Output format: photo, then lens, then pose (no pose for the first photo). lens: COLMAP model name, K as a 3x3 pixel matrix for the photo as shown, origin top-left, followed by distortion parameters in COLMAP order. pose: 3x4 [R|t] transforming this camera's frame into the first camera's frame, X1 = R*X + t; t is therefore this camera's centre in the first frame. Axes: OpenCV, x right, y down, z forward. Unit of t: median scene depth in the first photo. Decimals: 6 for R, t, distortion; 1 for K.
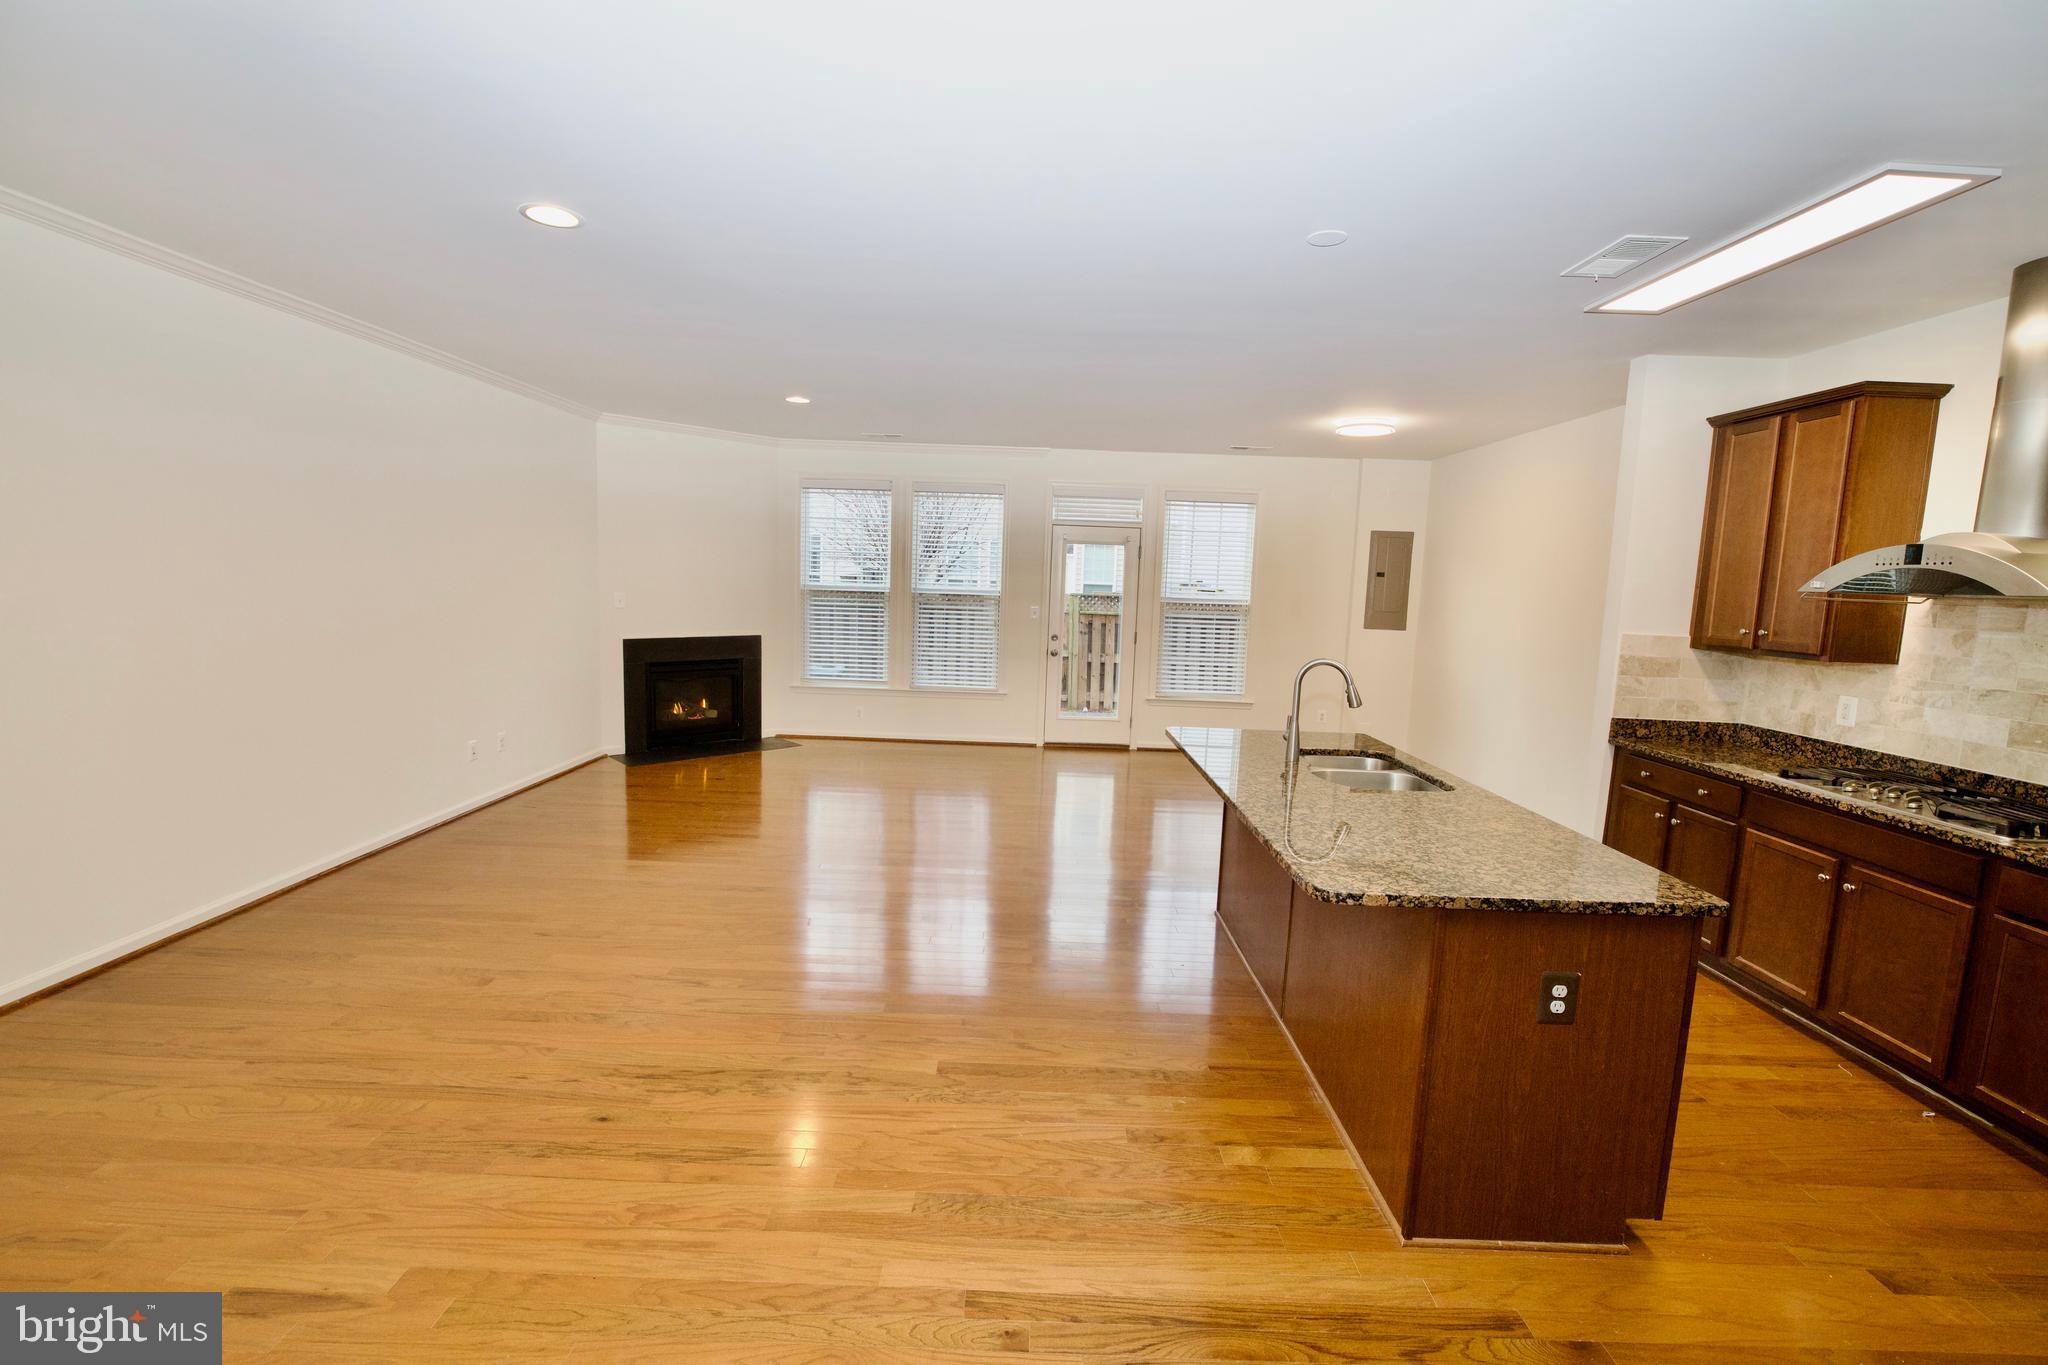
lens RADIAL K [[875.7, 0, 1022.8], [0, 875.7, 678.3], [0, 0, 1]] dist [-0.013206, 0.001222]
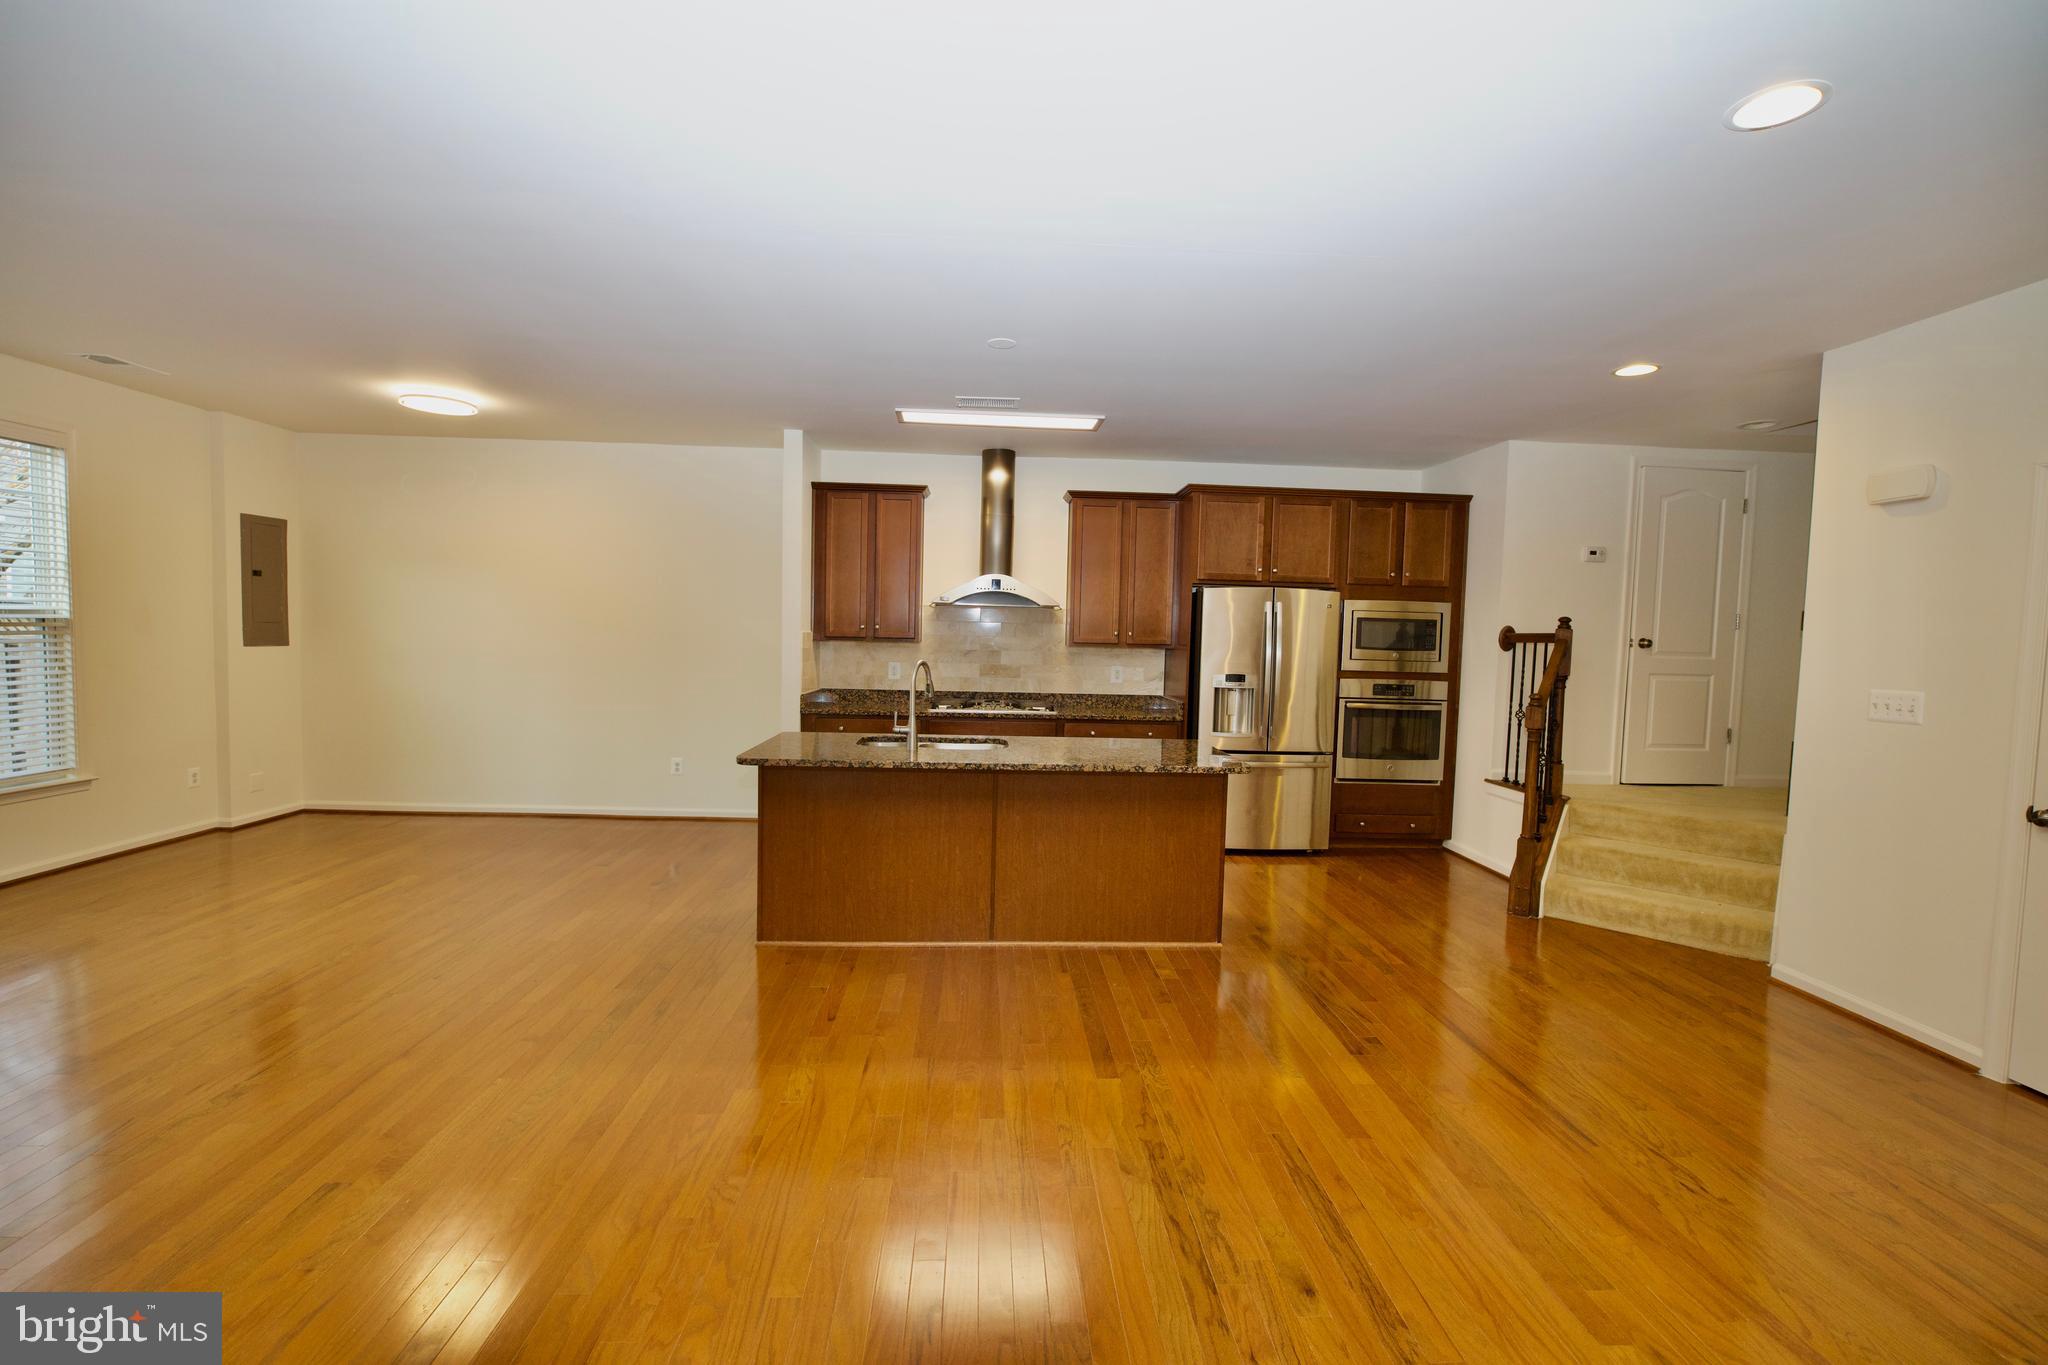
lens RADIAL K [[875.7, 0, 1022.8], [0, 875.7, 678.3], [0, 0, 1]] dist [-0.013206, 0.001222]
pose [[-0.055858, -0.092052, 0.994186, -0.881148], [0.087437, 0.991464, 0.096713, -0.103082], [-0.994603, 0.092331, -0.047333, 0.916873]]
